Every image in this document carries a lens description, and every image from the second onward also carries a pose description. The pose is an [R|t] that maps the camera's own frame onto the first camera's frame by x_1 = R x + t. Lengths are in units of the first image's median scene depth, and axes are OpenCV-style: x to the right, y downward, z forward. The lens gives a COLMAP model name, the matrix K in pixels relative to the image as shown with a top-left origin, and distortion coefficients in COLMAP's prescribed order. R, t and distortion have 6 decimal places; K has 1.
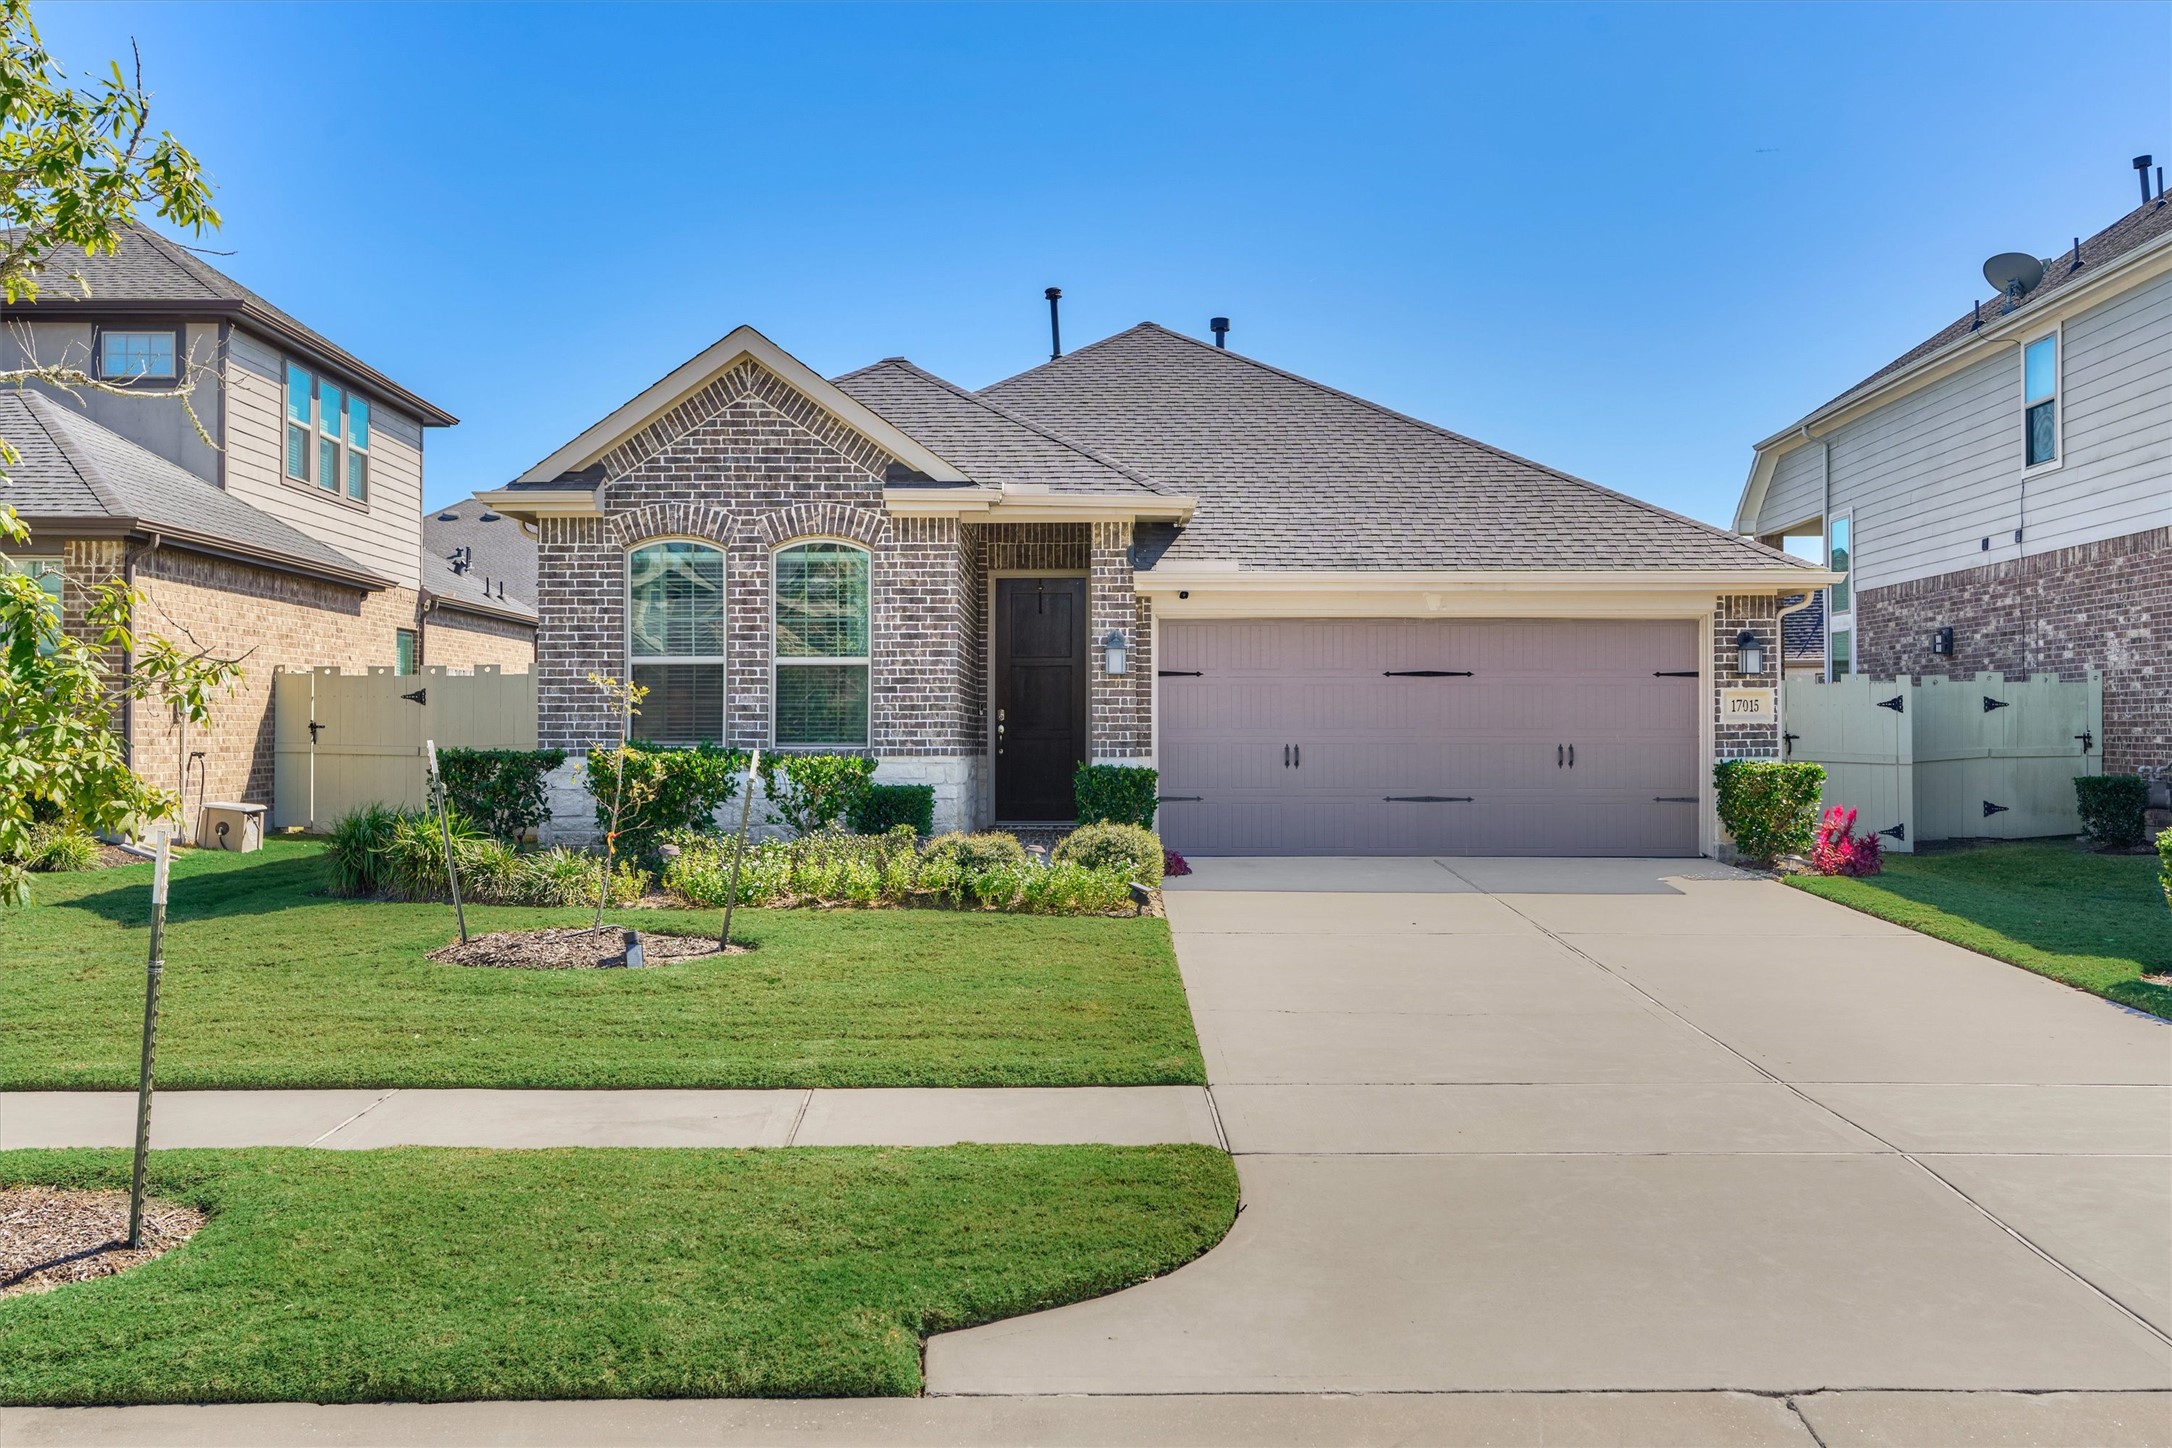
lens RADIAL K [[1233.1, 0, 1084.4], [0, 1233.1, 732.6], [0, 0, 1]] dist [0.004421, -0.002752]
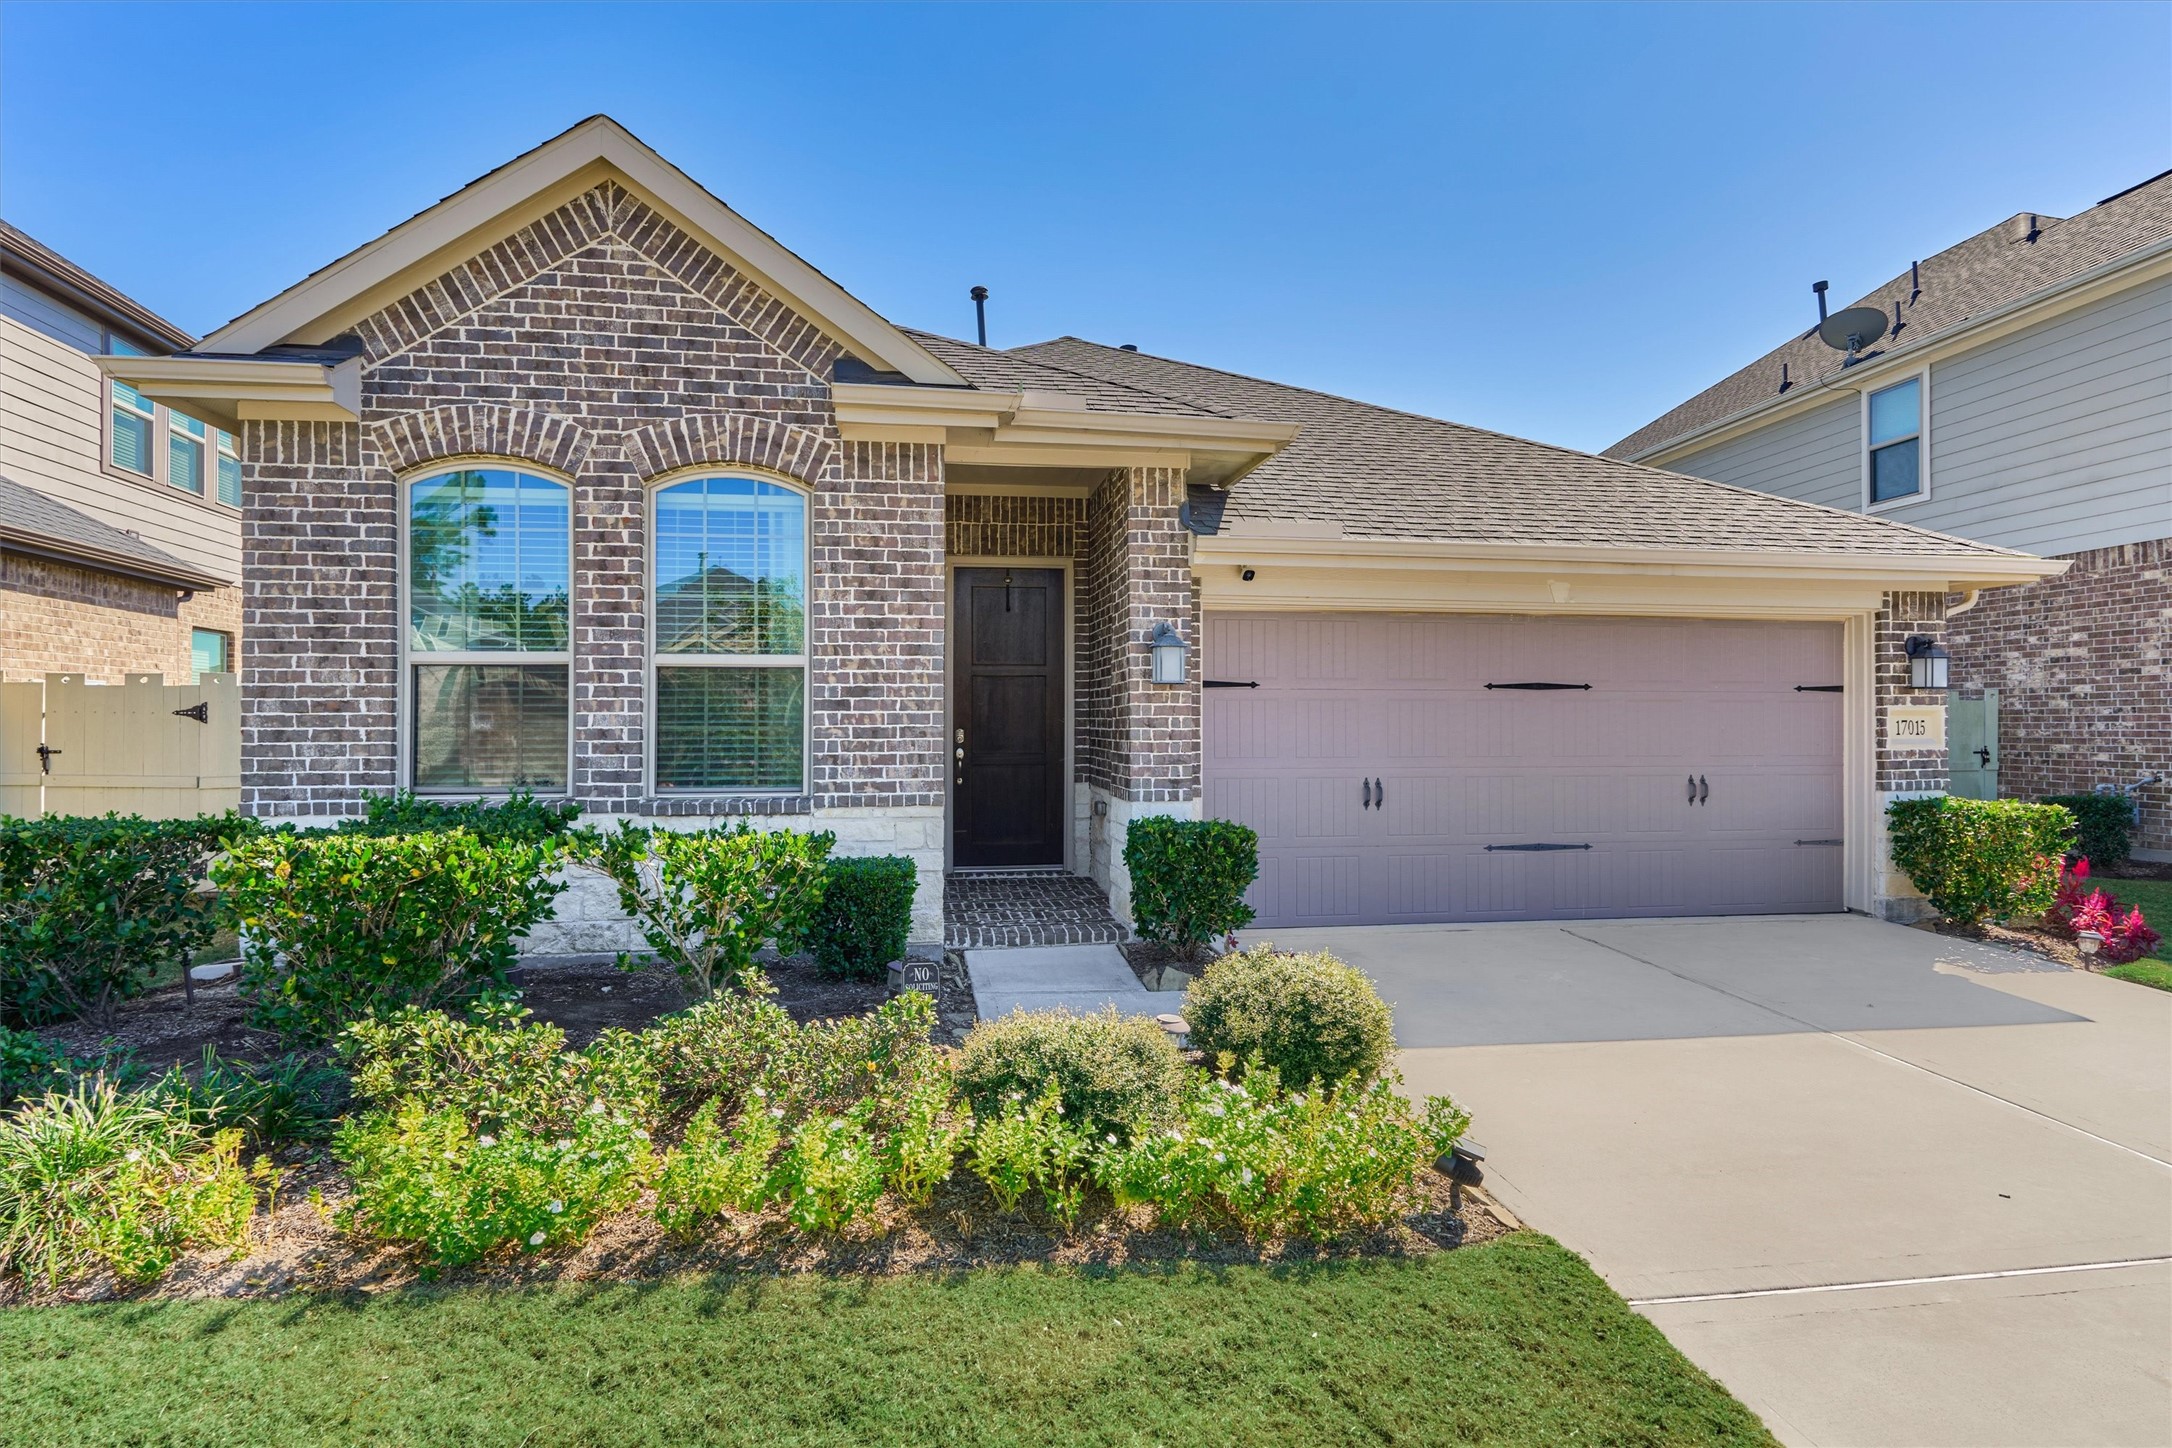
lens RADIAL K [[992.3, 0, 1082.4], [0, 992.3, 735.2], [0, 0, 1]] dist [-0.002179, -0.001468]
pose [[0.991383, -0.001778, 0.130980, -0.099076], [0.002261, 0.999991, -0.003540, -0.017082], [-0.130972, 0.003805, 0.991379, 0.465815]]
